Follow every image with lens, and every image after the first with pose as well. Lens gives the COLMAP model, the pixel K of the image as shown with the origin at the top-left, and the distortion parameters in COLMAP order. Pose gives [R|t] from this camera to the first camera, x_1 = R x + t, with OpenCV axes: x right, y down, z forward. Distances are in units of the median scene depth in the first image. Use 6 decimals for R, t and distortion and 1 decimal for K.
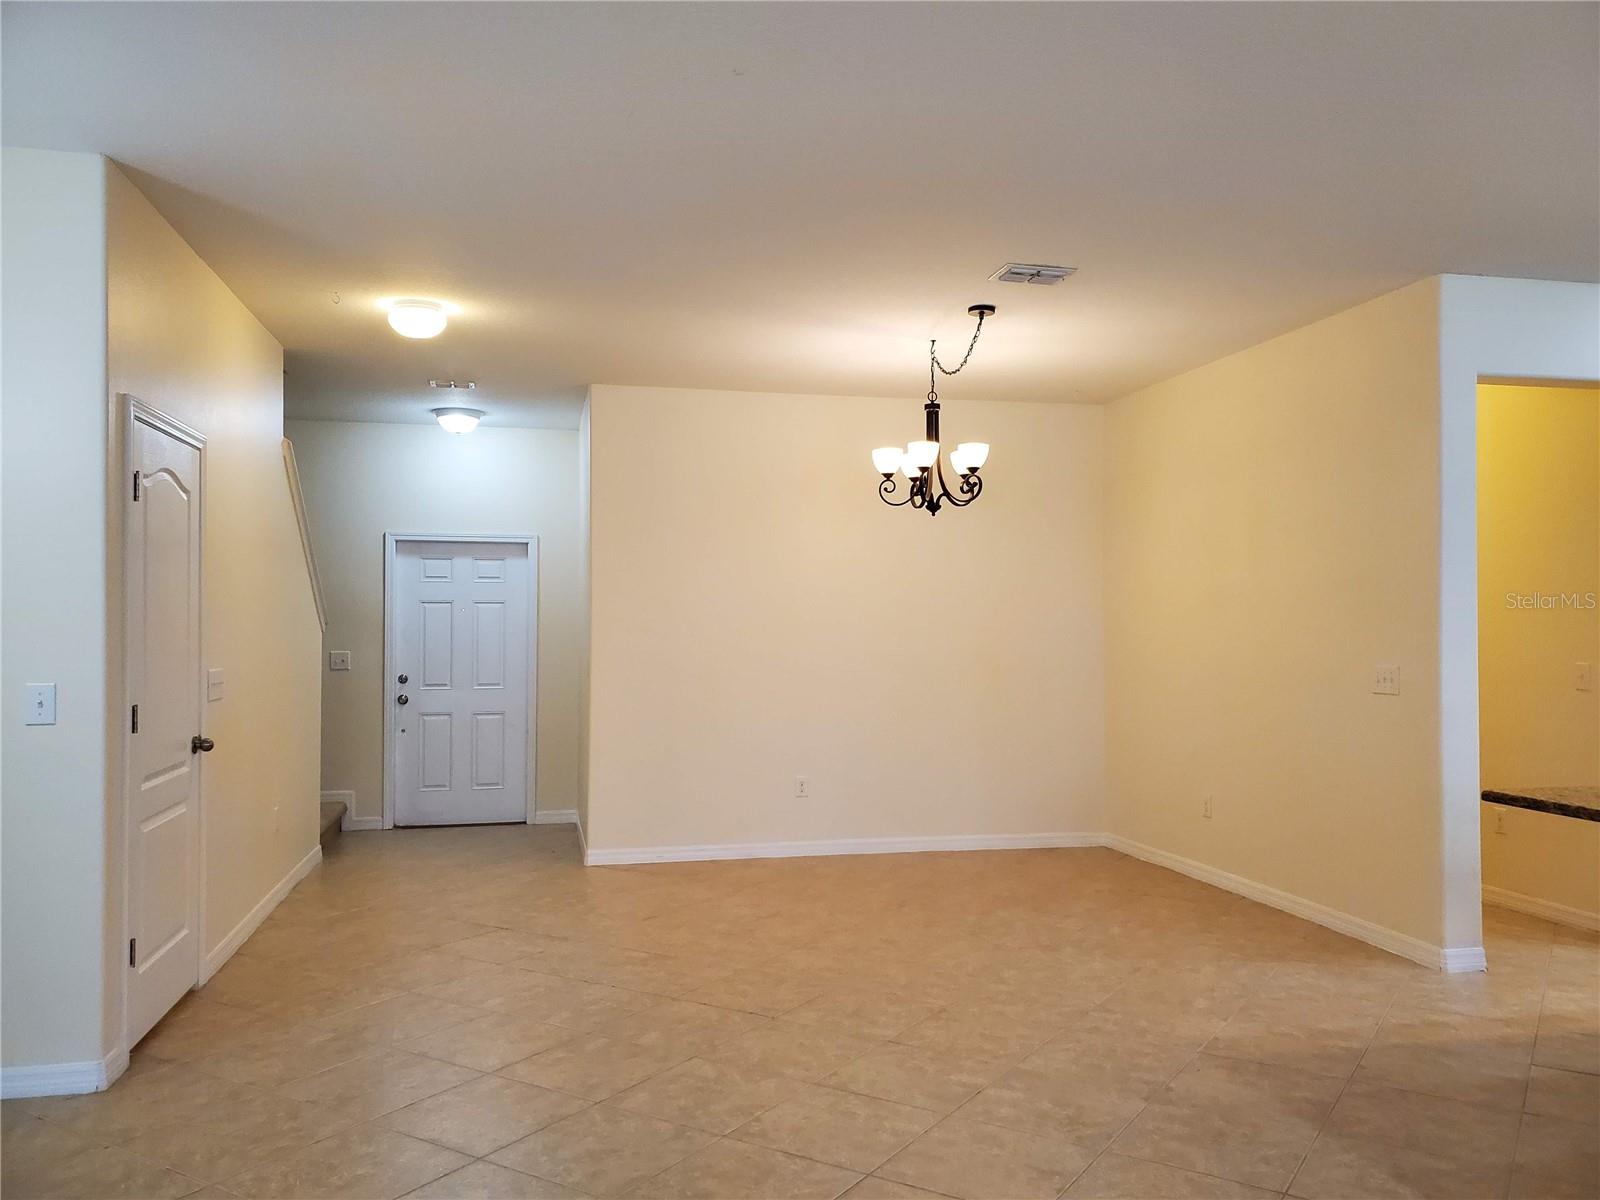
lens RADIAL K [[1238.9, 0, 809.5], [0, 1238.9, 619.5], [0, 0, 1]] dist [0.030294, -0.009298]
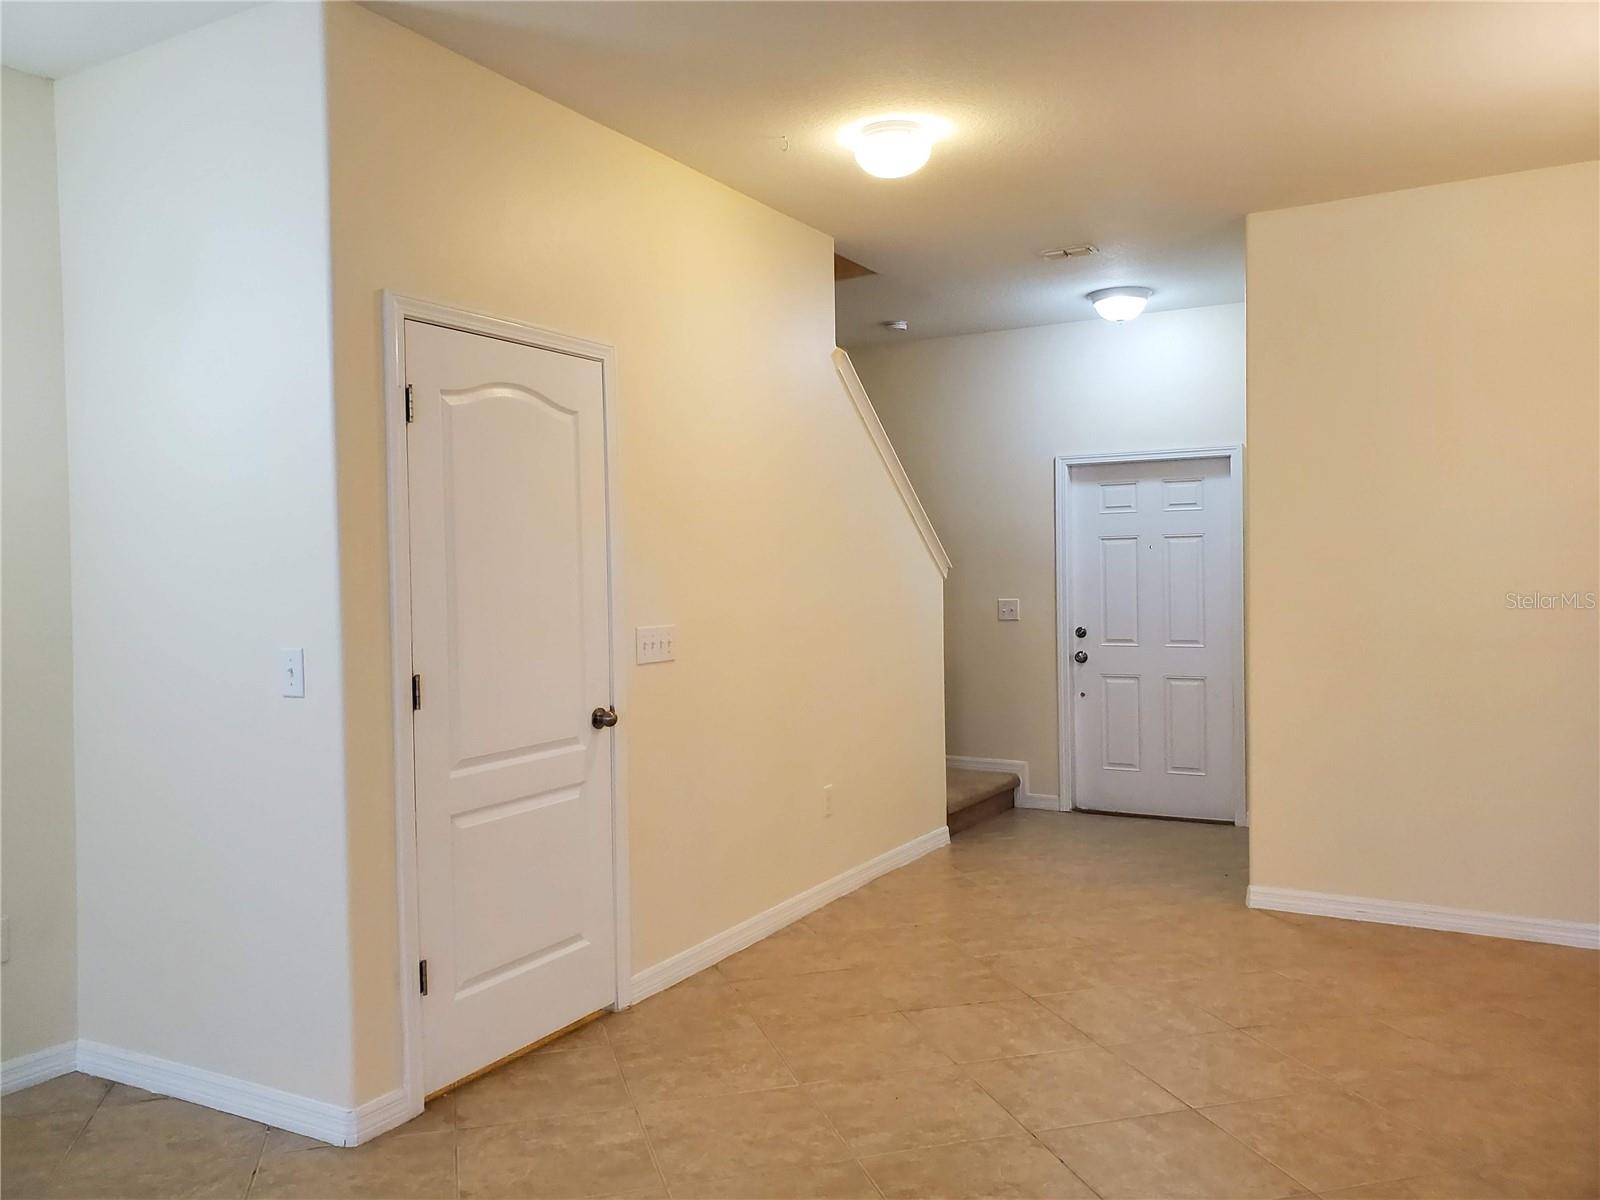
lens RADIAL K [[1225.9, 0, 800.0], [0, 1225.9, 600.0], [0, 0, 1]] dist [0.010141, -0.003590]
pose [[0.740594, 0.001640, -0.671950, 0.128177], [0.020177, 0.999492, 0.024677, 0.003599], [0.671649, -0.031834, 0.740185, 0.413847]]
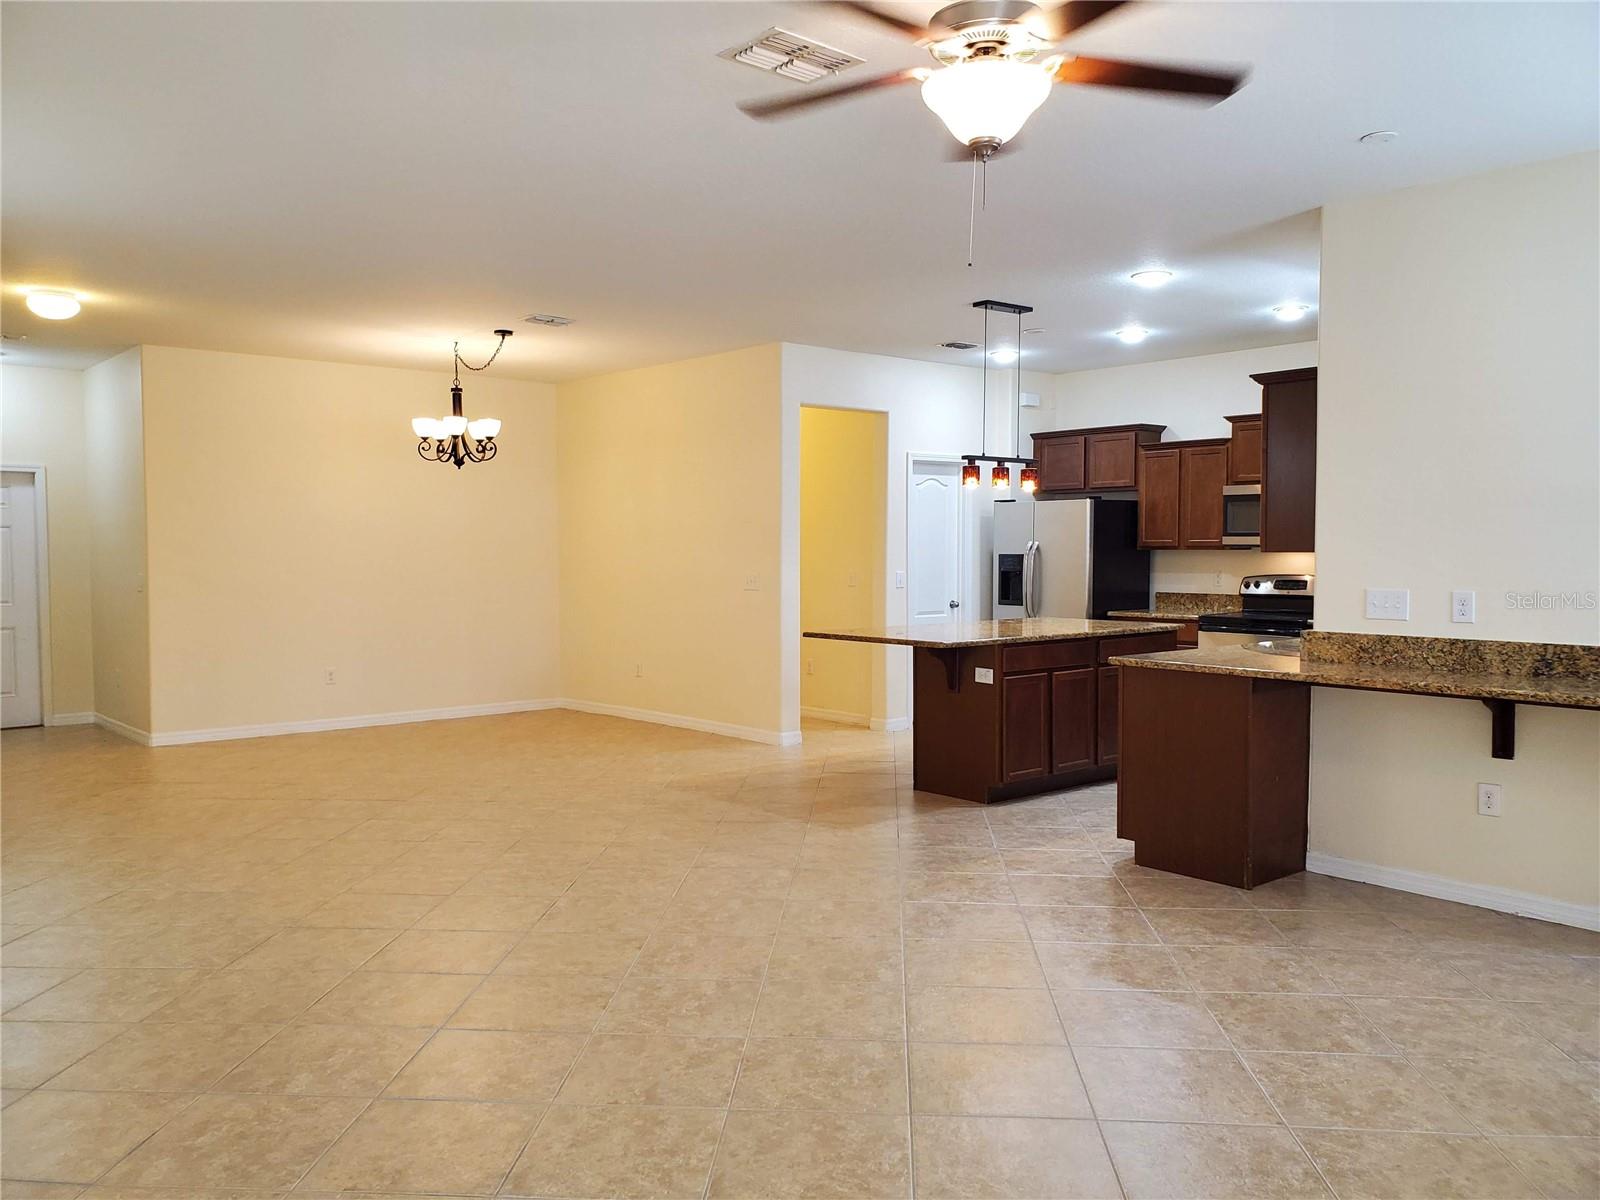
lens RADIAL K [[1260.2, 0, 748.8], [0, 1260.2, 584.3], [0, 0, 1]] dist [0.000008, 0.005679]
pose [[0.897585, -0.015746, 0.440559, -0.241300], [-0.000268, 0.999342, 0.036263, -0.005539], [-0.440840, -0.032667, 0.896991, -0.435817]]
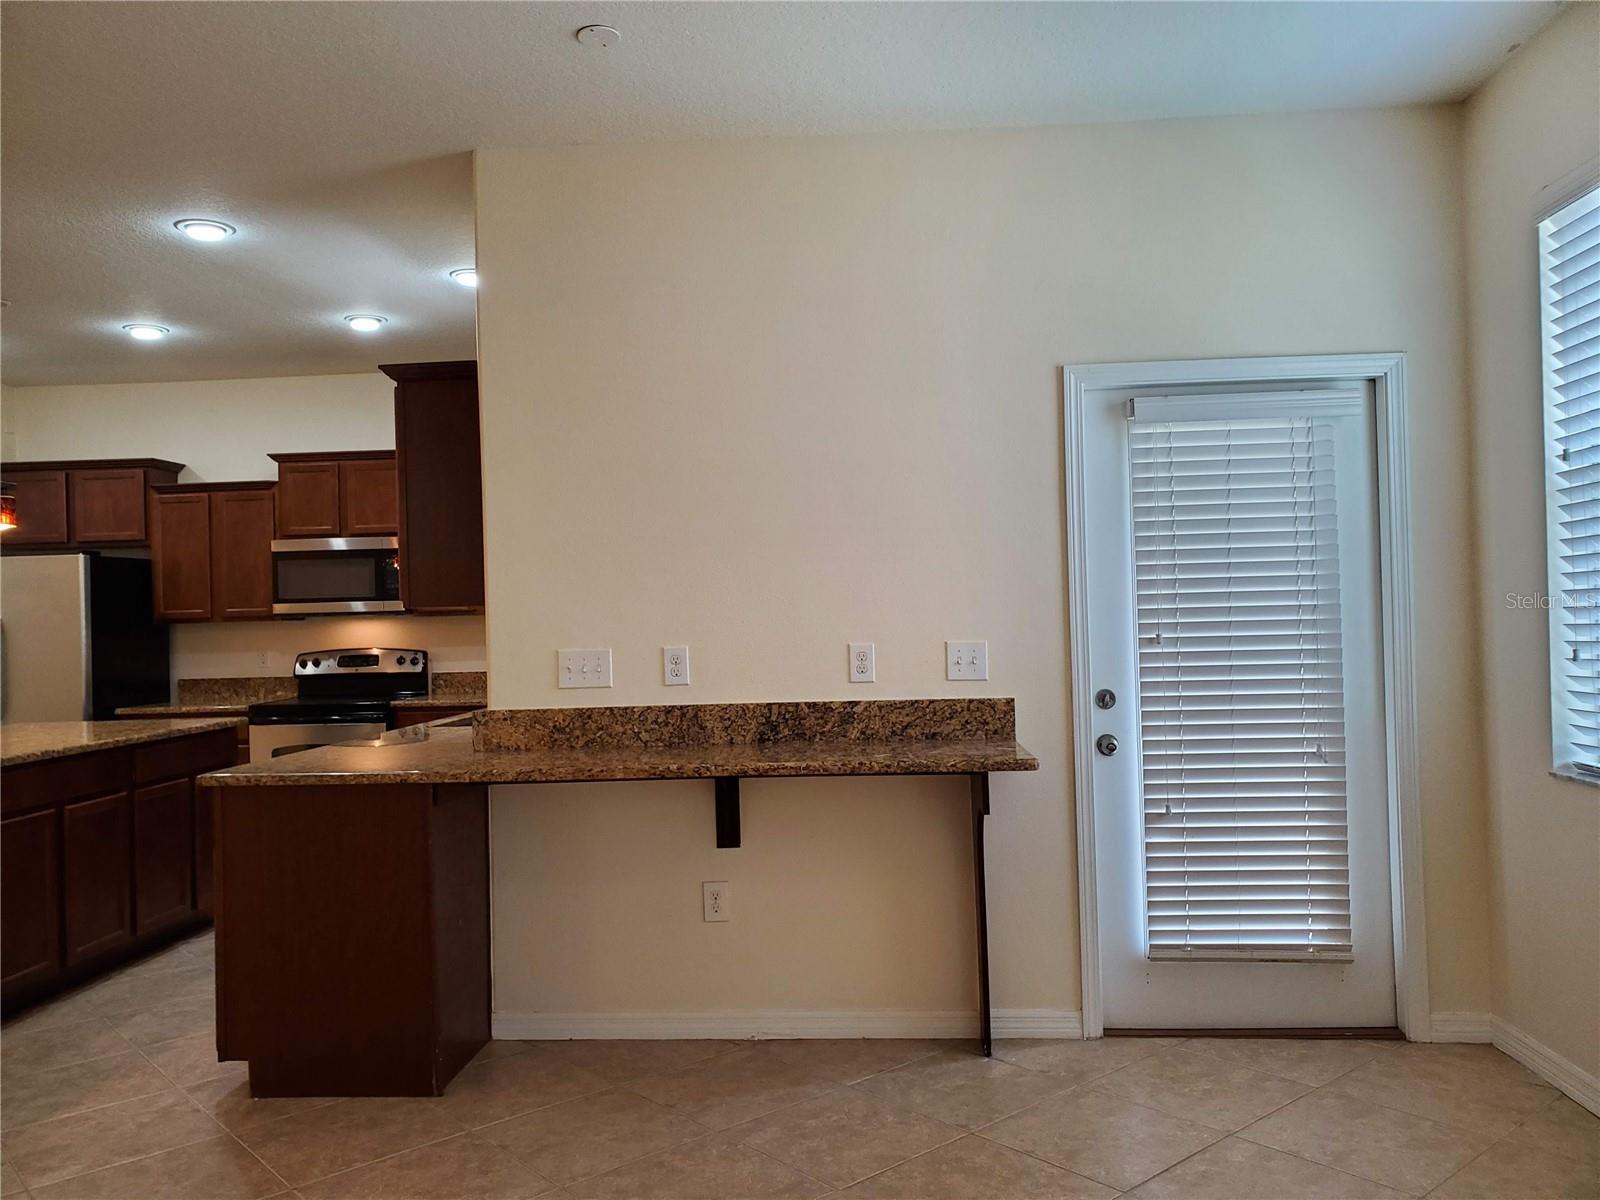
lens RADIAL K [[1253.7, 0, 800.0], [0, 1253.7, 600.0], [0, 0, 1]] dist [0.021320, -0.003433]
pose [[0.283456, 0.005156, 0.958971, -0.084360], [0.022929, 0.999663, -0.012153, 0.012865], [-0.958711, 0.025433, 0.283242, -0.170098]]
